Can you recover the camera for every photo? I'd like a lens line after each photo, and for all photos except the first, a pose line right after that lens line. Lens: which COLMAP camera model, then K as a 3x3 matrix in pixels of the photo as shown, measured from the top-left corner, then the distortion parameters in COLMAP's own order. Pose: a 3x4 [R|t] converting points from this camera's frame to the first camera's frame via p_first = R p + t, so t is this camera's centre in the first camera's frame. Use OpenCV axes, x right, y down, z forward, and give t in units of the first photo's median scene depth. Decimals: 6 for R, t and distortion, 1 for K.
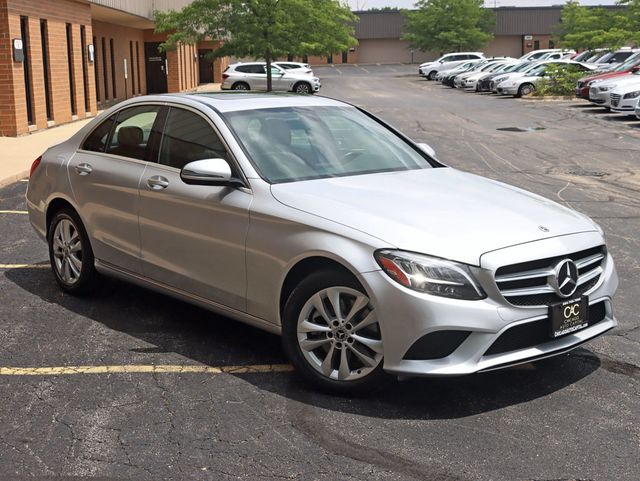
lens RADIAL K [[847.8, 0, 320.0], [0, 847.8, 240.5], [0, 0, 1]] dist [-0.027101, -0.040958]
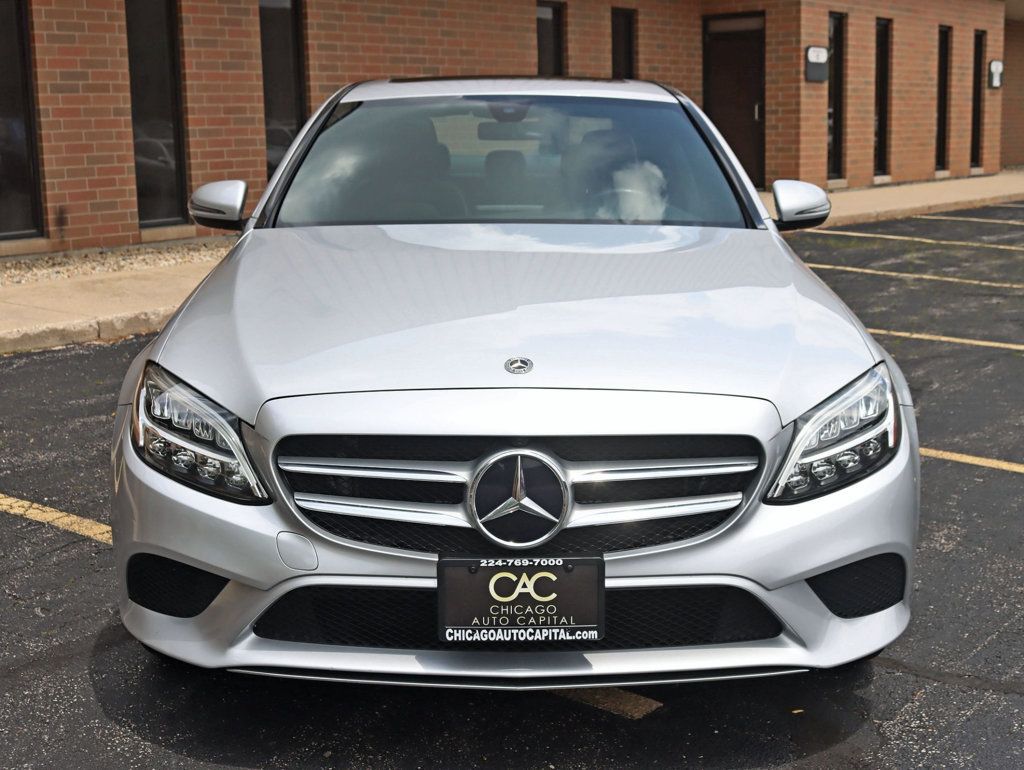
lens RADIAL K [[1294.5, 0, 512.0], [0, 1294.5, 385.0], [0, 0, 1]] dist [-0.129226, -0.026409]
pose [[0.766988, 0.123019, -0.629758, 0.605219], [-0.113962, 0.991963, 0.054978, -0.035525], [0.631460, 0.029601, 0.774843, 0.508865]]
